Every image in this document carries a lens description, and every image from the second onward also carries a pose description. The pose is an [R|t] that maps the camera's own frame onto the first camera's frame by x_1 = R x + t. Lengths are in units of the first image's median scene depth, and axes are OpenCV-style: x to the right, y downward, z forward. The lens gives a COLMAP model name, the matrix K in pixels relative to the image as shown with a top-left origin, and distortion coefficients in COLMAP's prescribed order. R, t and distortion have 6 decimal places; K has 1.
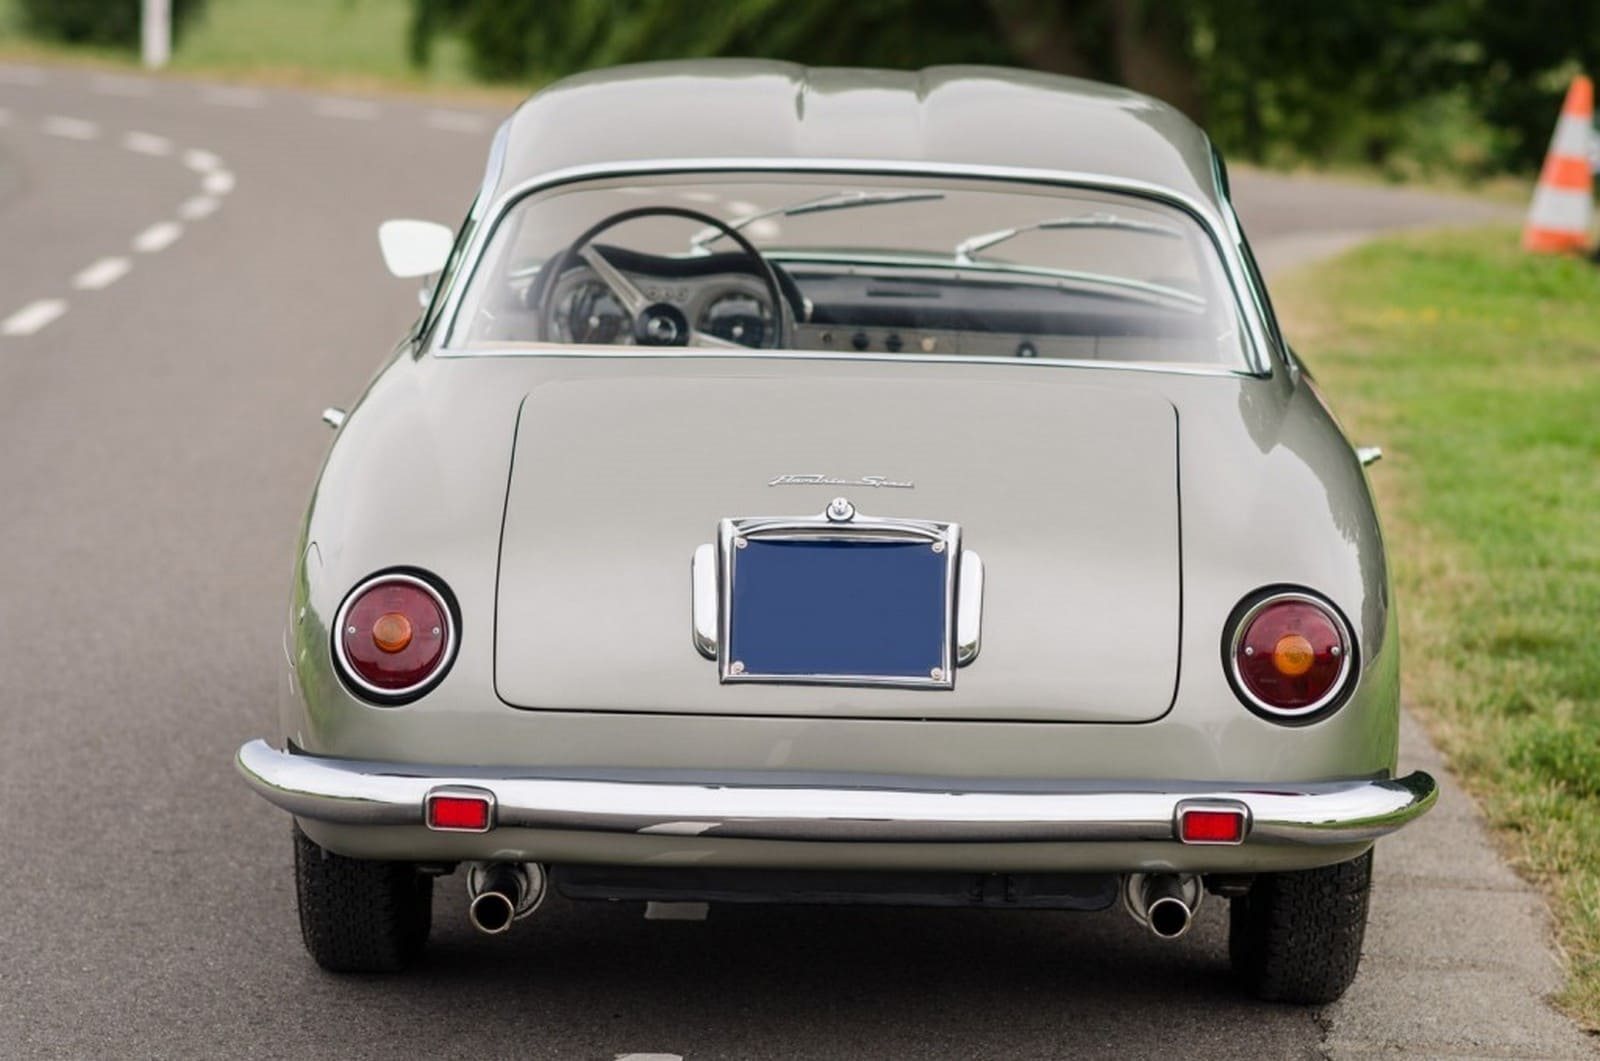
lens RADIAL K [[5659.6, 0, 800.0], [0, 5659.6, 530.5], [0, 0, 1]] dist [-0.077275, -0.968570]
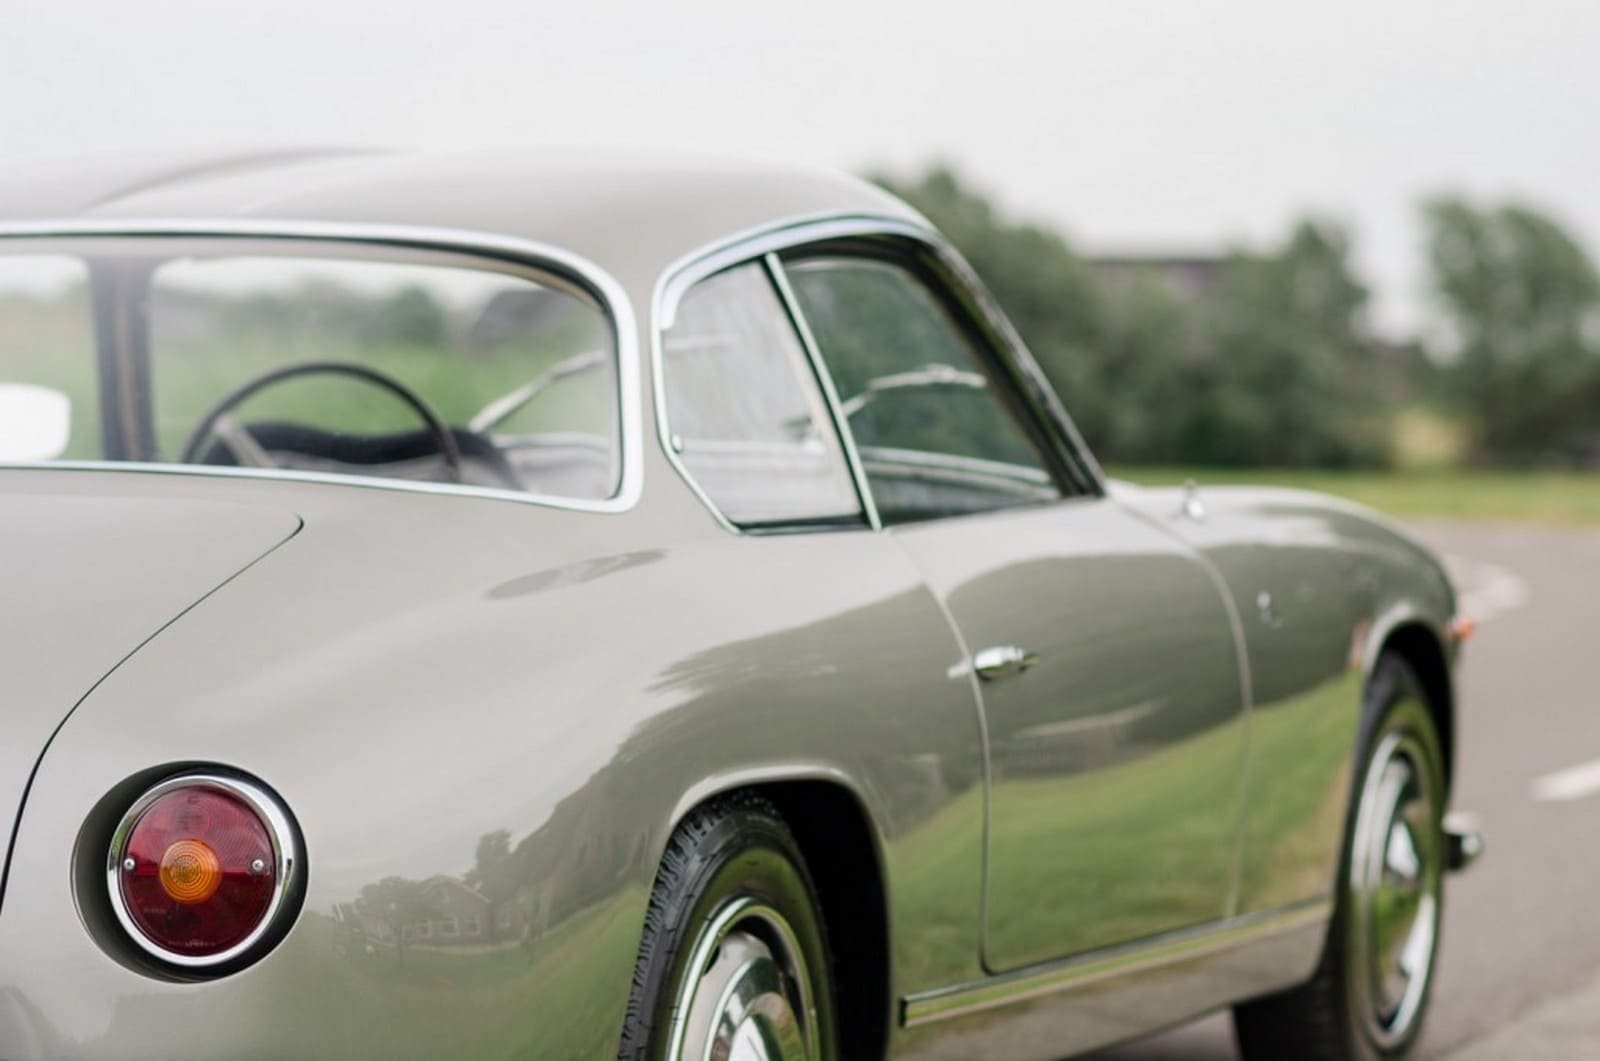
lens RADIAL K [[5659.6, 0, 800.0], [0, 5659.6, 530.5], [0, 0, 1]] dist [-0.077275, -0.968570]
pose [[0.944618, -0.009320, -0.328040, 0.362386], [-0.020223, 0.996044, -0.086533, 0.037621], [0.327549, 0.088375, 0.940692, 0.415899]]
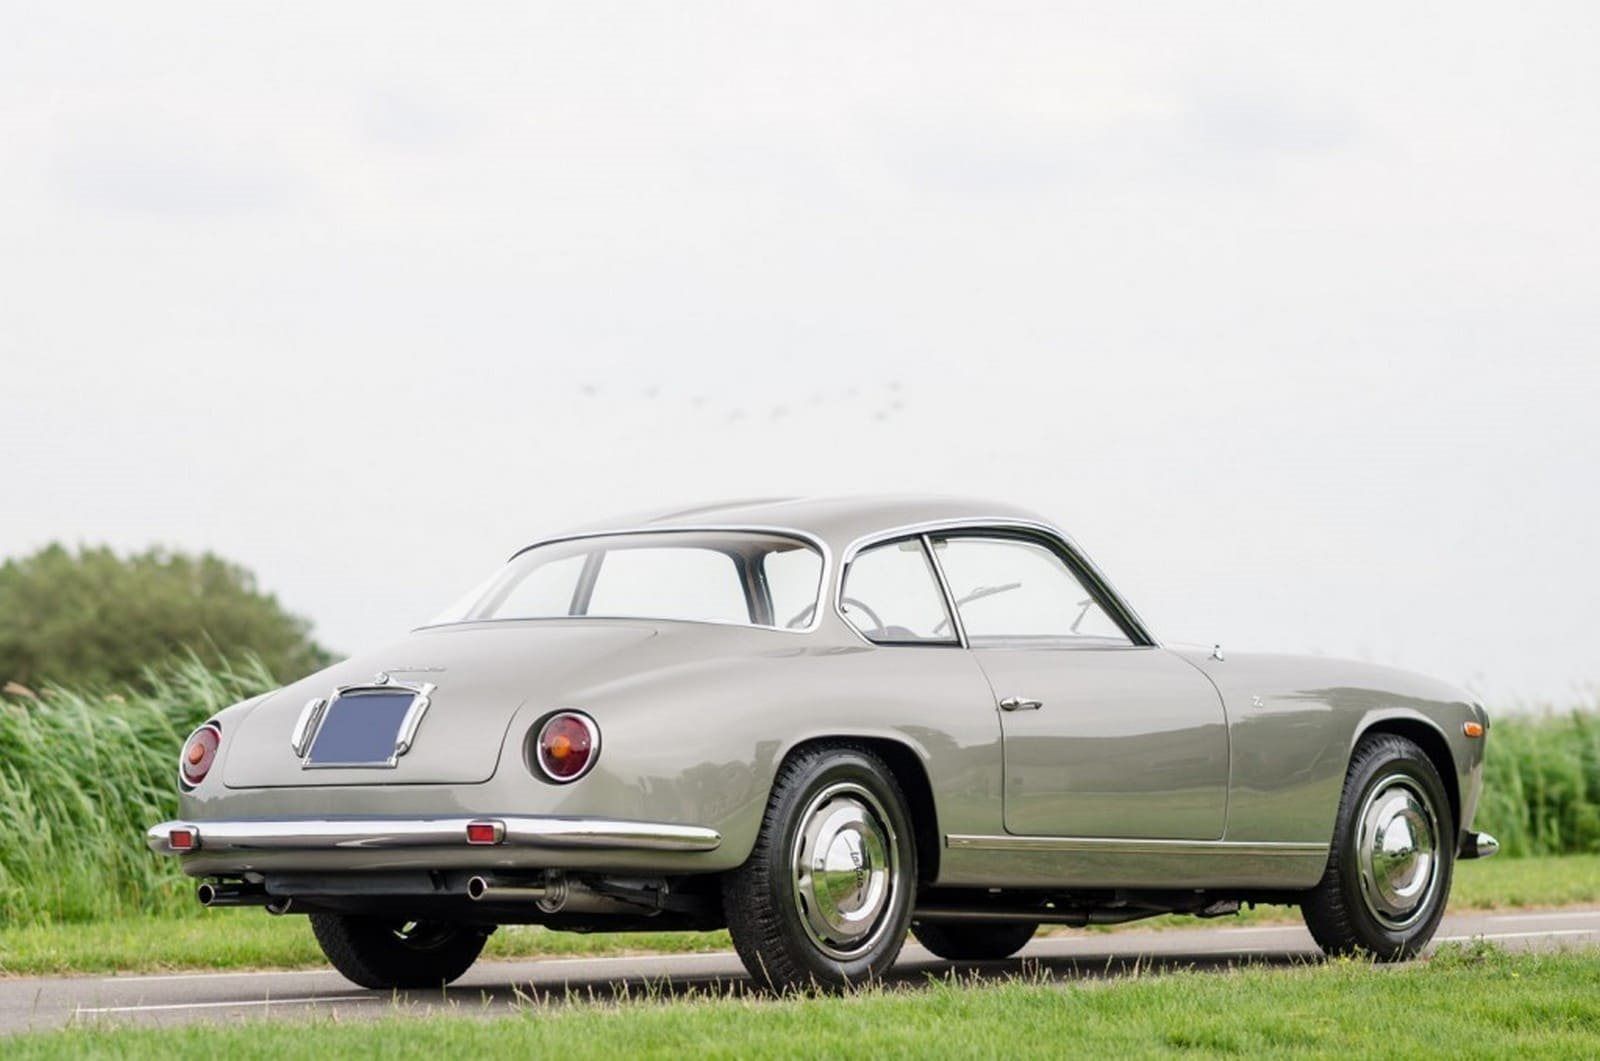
lens RADIAL K [[5763.1, 0, 800.0], [0, 5763.1, 530.5], [0, 0, 1]] dist [0.044699, 1.249486]
pose [[0.800121, -0.061015, -0.596727, 1.244031], [-0.037703, 0.987730, -0.151550, 0.228820], [0.598652, 0.143757, 0.788004, -0.408624]]
